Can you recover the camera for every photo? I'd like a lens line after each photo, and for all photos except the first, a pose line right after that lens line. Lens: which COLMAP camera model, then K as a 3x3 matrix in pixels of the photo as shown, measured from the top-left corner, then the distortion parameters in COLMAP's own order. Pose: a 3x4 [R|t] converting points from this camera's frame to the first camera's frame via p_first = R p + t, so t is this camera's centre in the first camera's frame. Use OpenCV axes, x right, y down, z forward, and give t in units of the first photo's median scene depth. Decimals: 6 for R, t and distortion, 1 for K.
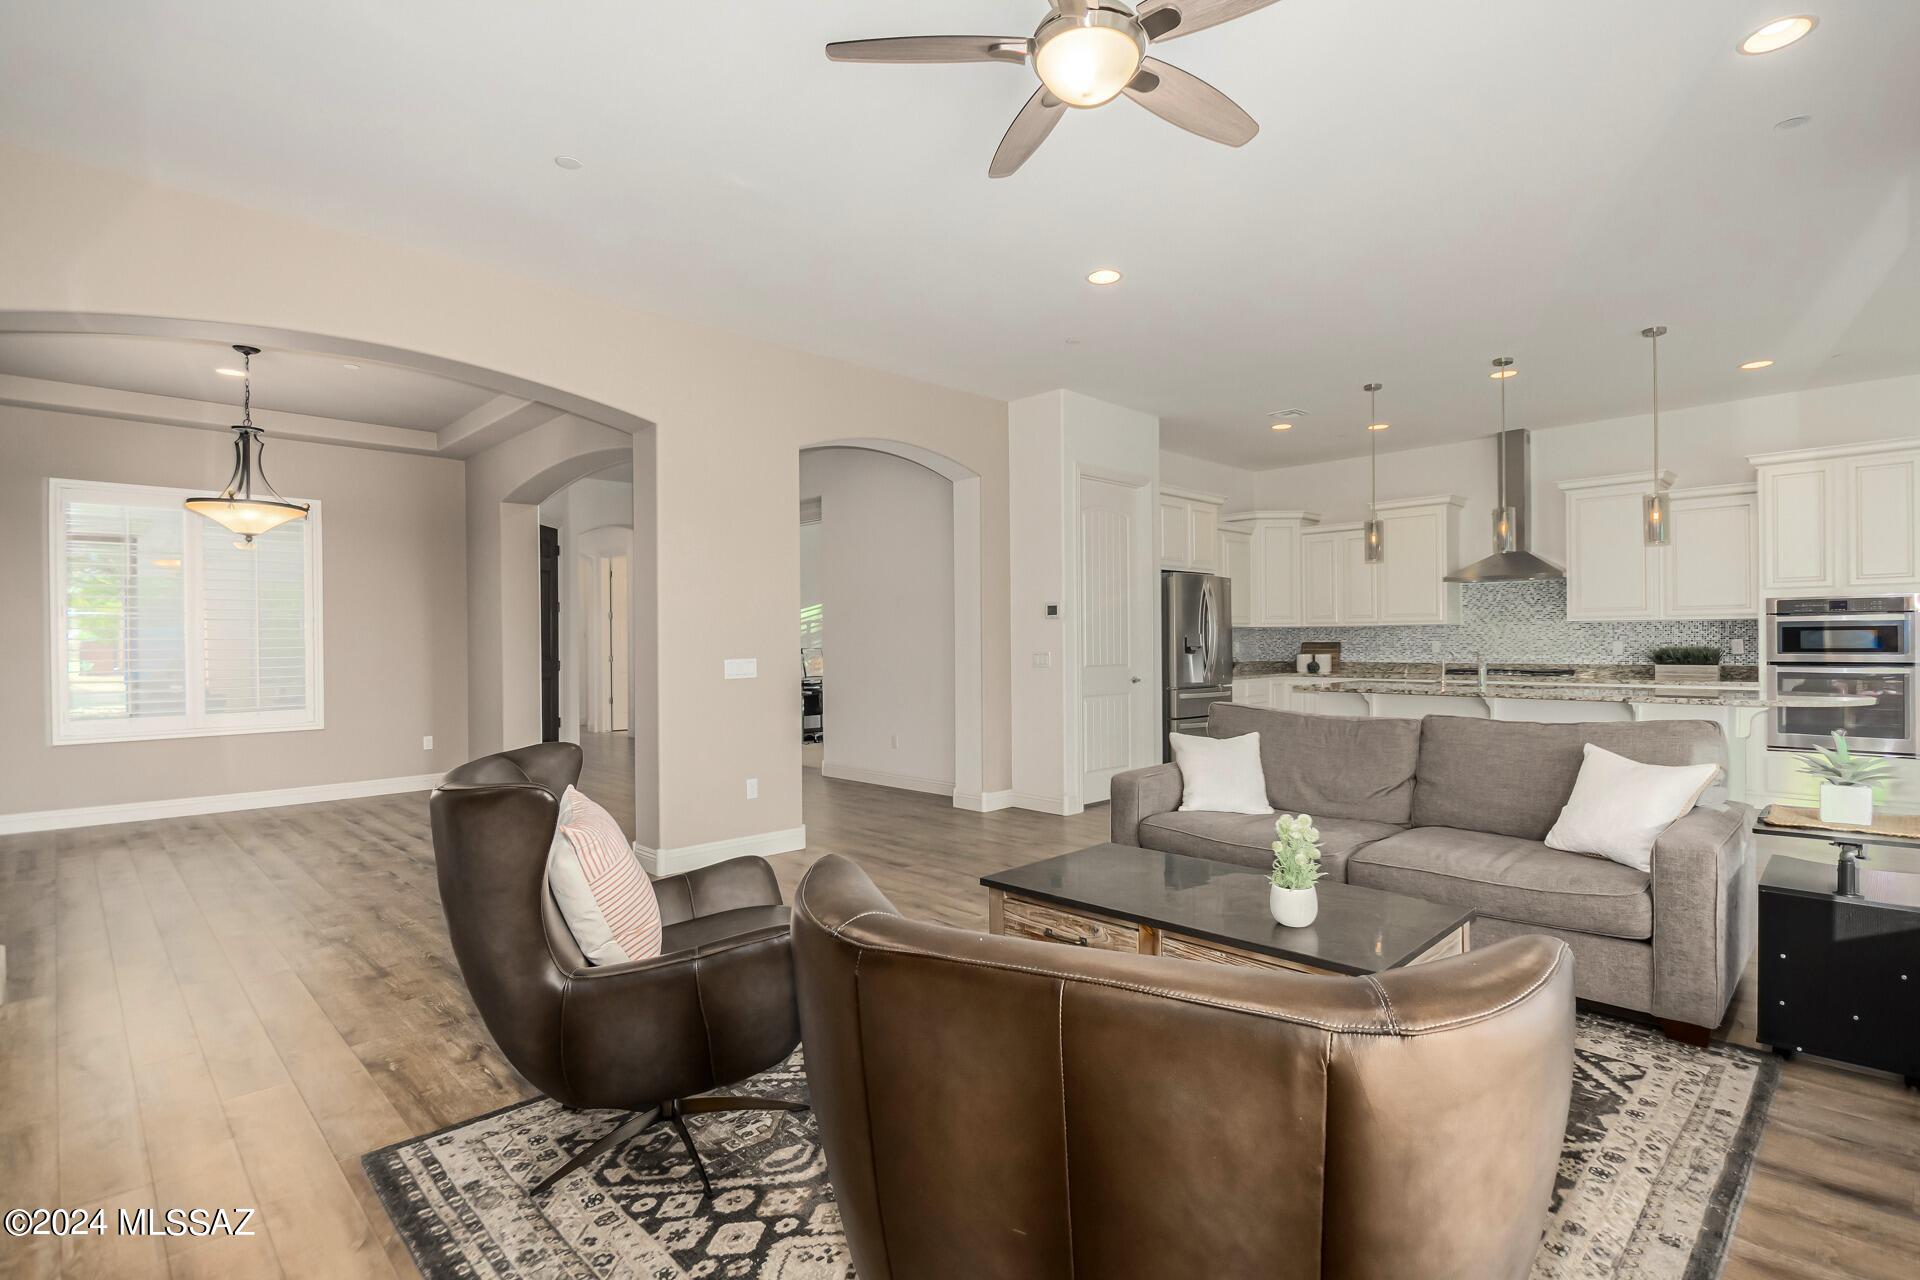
lens RADIAL K [[905.7, 0, 964.7], [0, 905.7, 649.6], [0, 0, 1]] dist [0.003875, -0.004743]
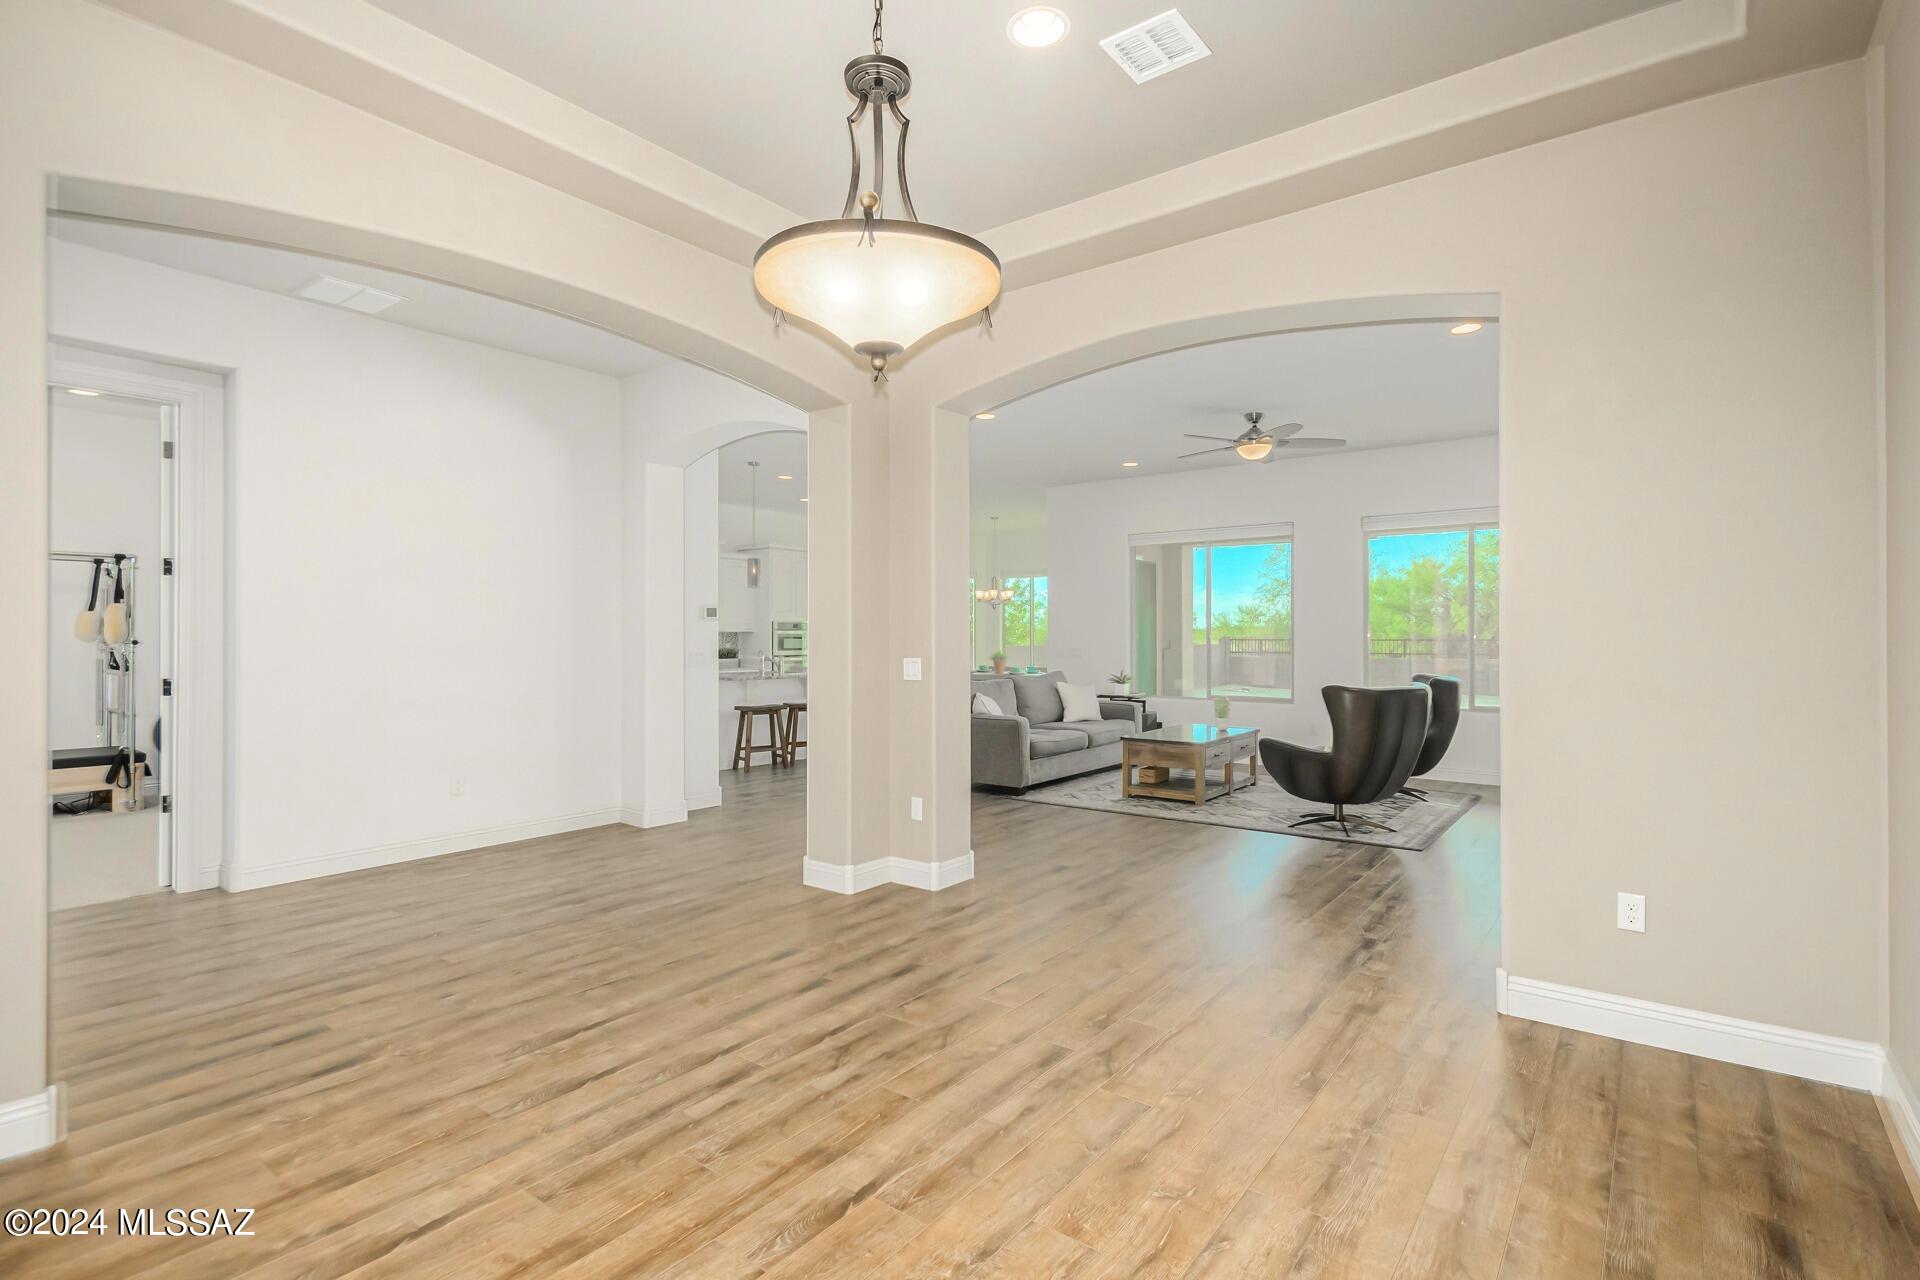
lens RADIAL K [[925.4, 0, 955.4], [0, 925.4, 647.7], [0, 0, 1]] dist [0.005354, 0.000358]
pose [[-0.144907, -0.000390, 0.989445, -1.043337], [0.011332, 0.999934, 0.002054, -0.002074], [-0.989380, 0.011510, -0.144893, 0.919018]]
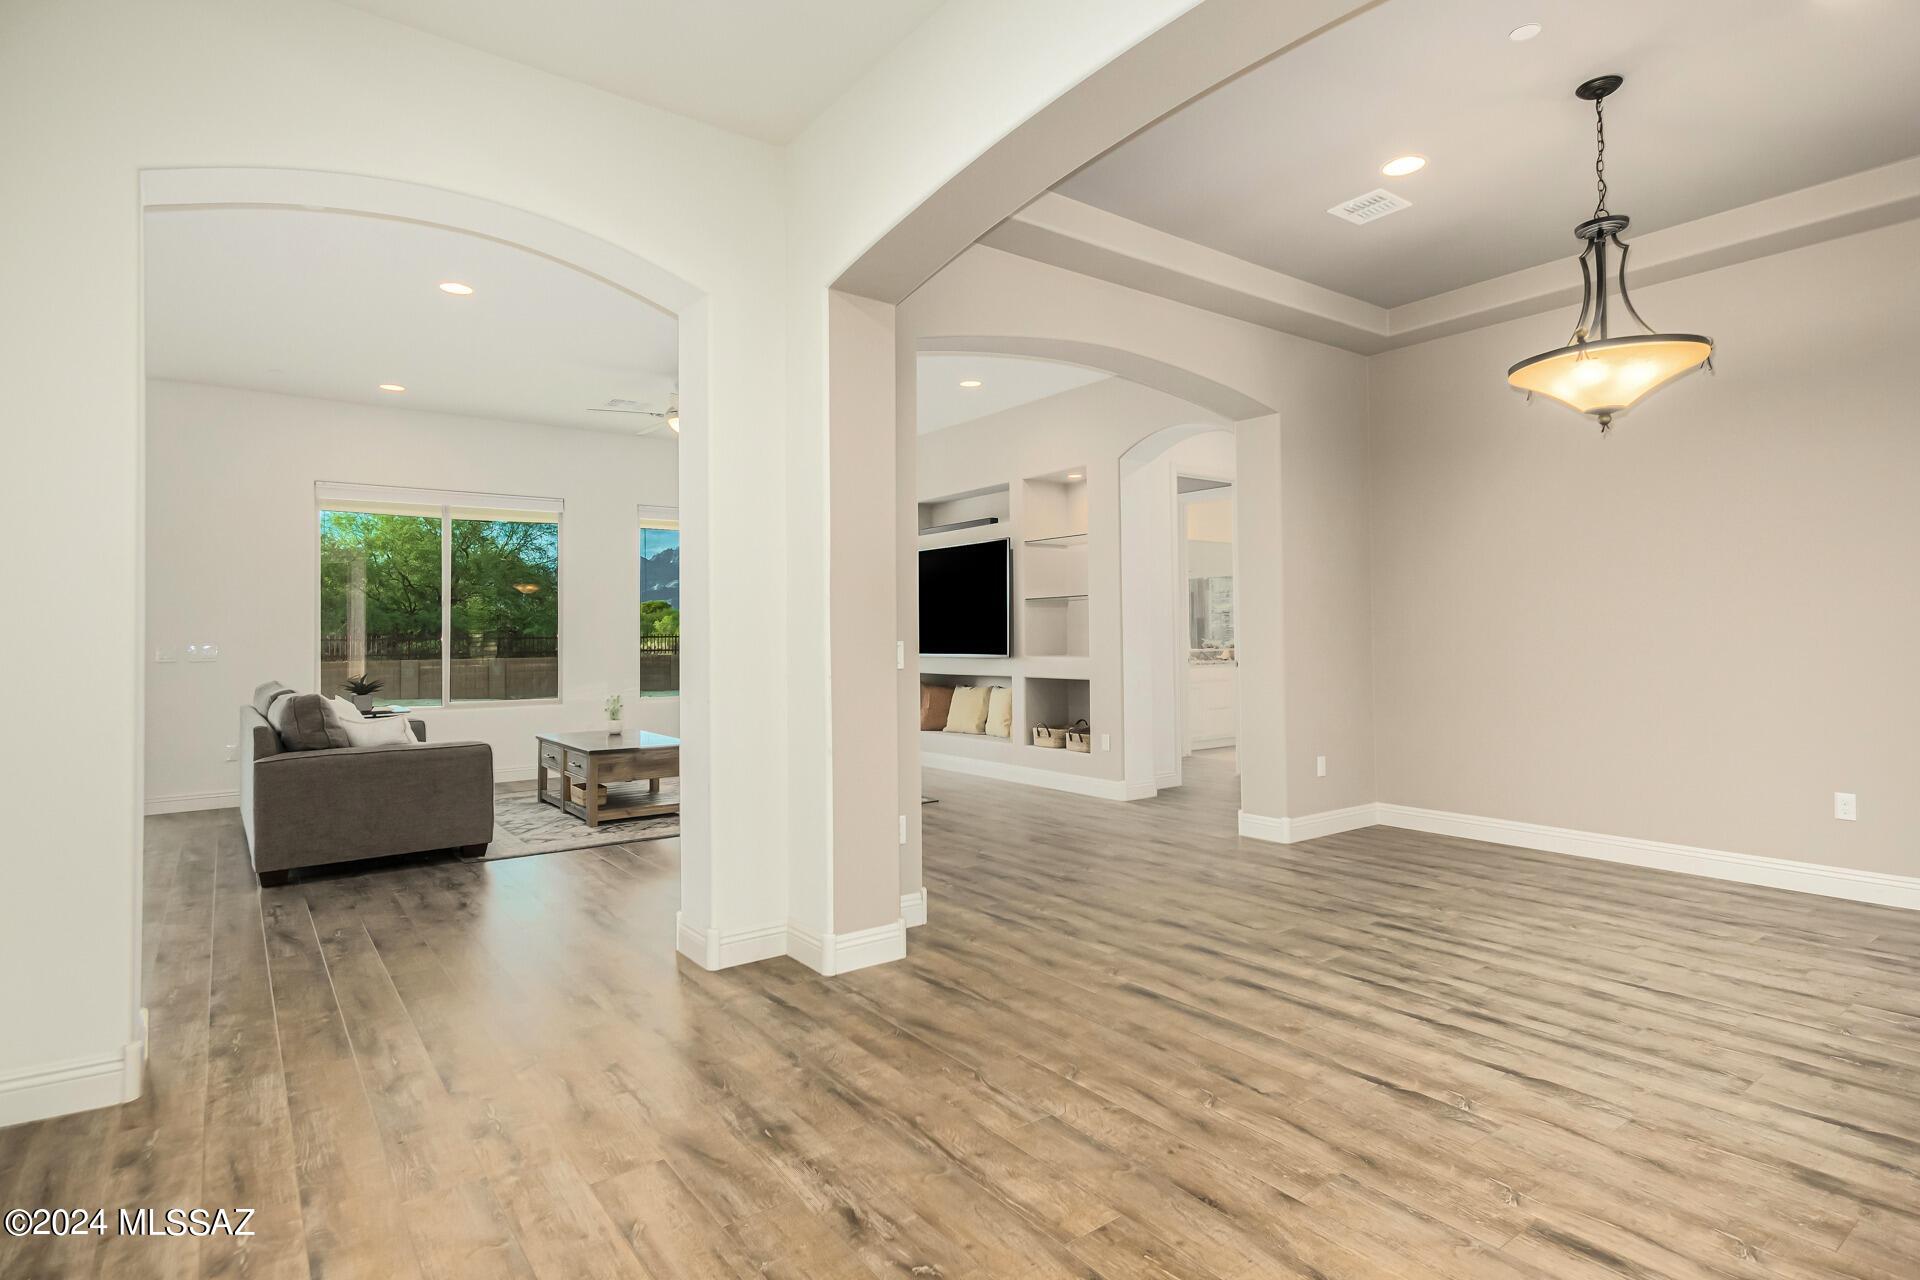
lens RADIAL K [[993.9, 0, 982.1], [0, 993.9, 618.6], [0, 0, 1]] dist [0.014329, -0.005596]
pose [[-0.992547, 0.022754, 0.119721, -0.423044], [0.022055, 0.999731, -0.007158, 0.000119], [-0.119852, -0.004464, -0.992782, 1.476032]]
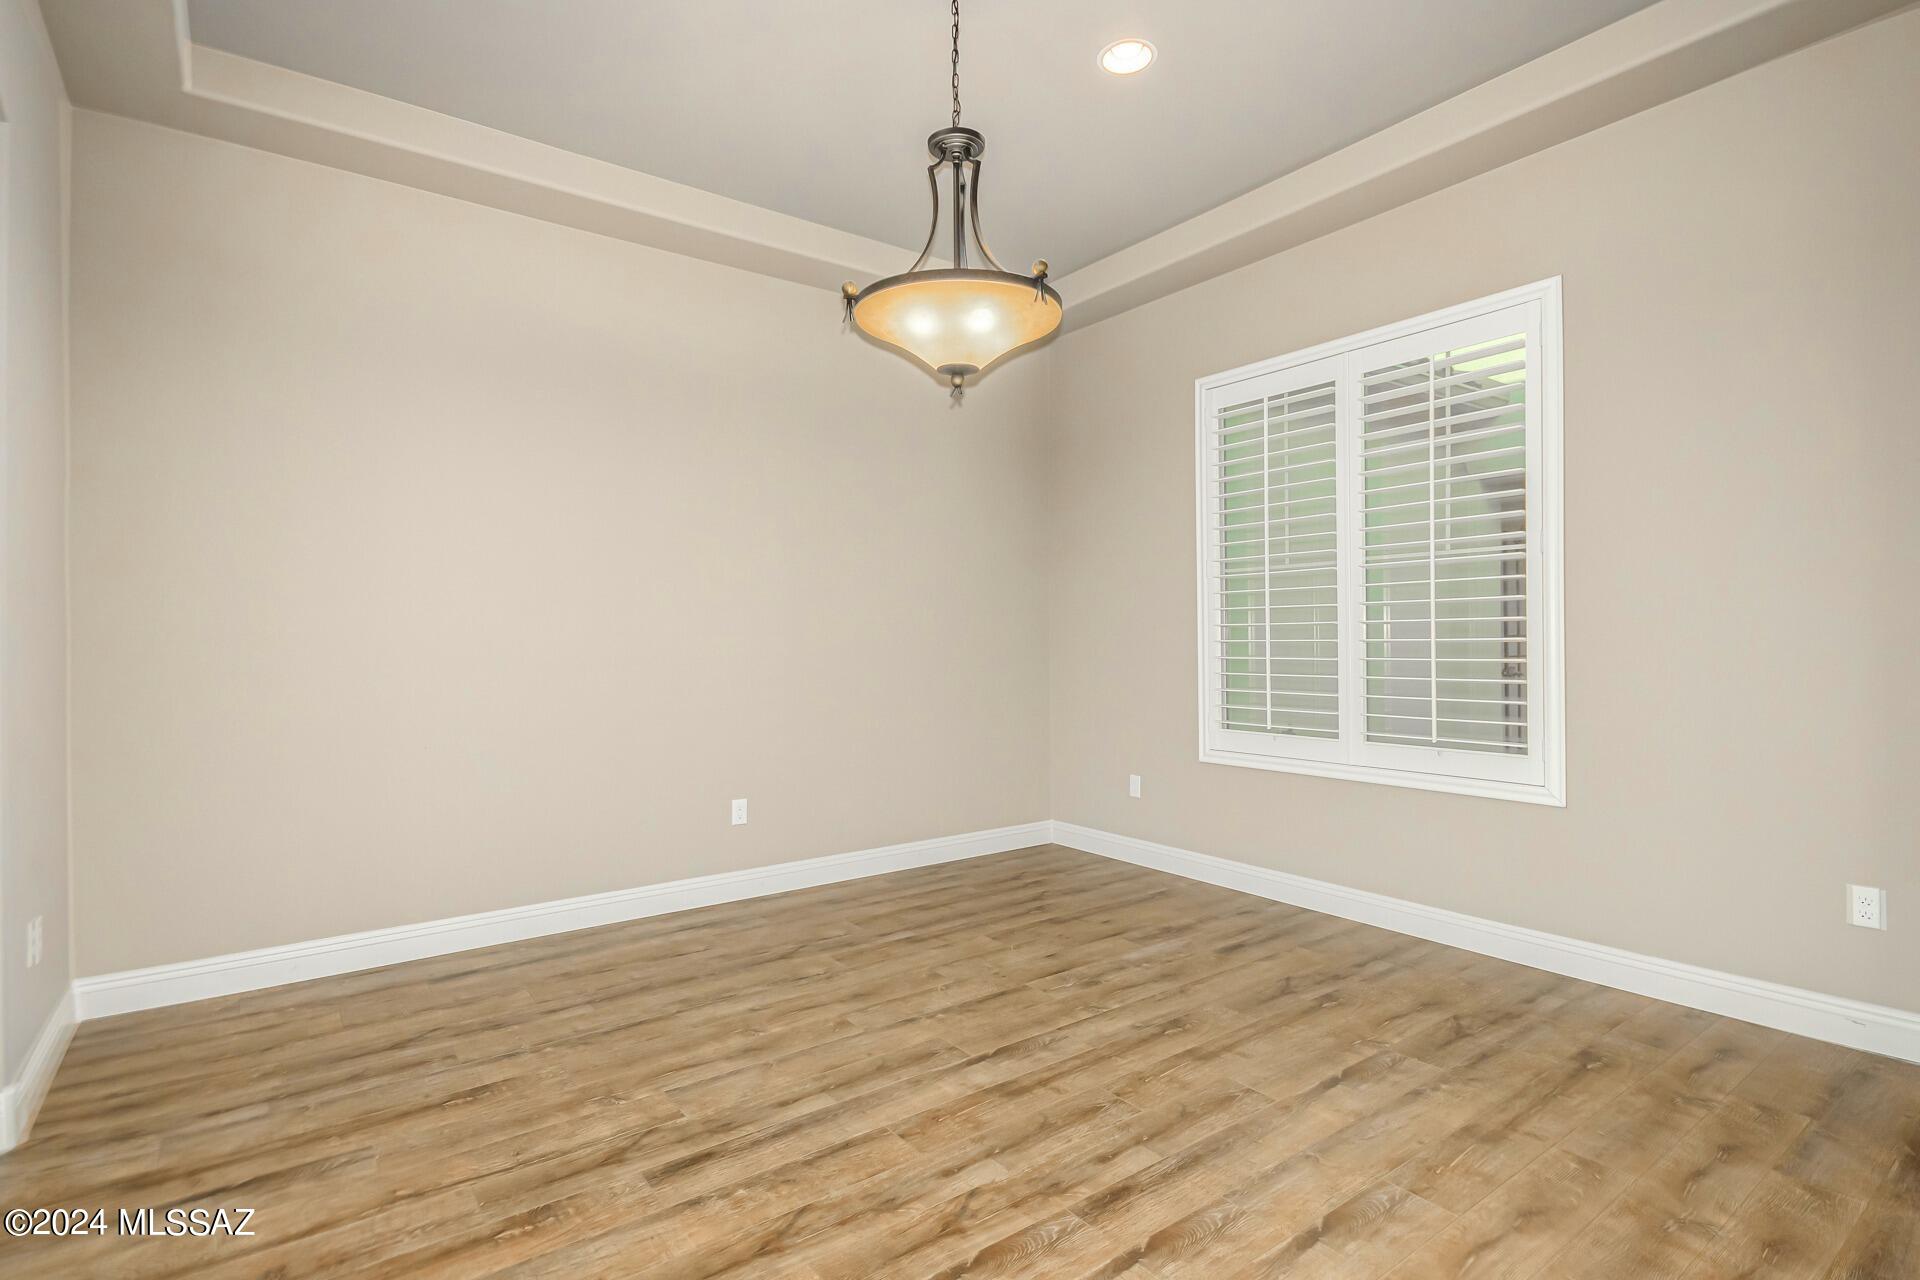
lens RADIAL K [[925.4, 0, 945.1], [0, 925.4, 631.7], [0, 0, 1]] dist [0.005354, 0.000358]
pose [[-0.146195, 0.005695, -0.989239, -0.288481], [0.000995, 0.999984, 0.005610, 0.005092], [0.989255, -0.000164, -0.146199, 0.951340]]
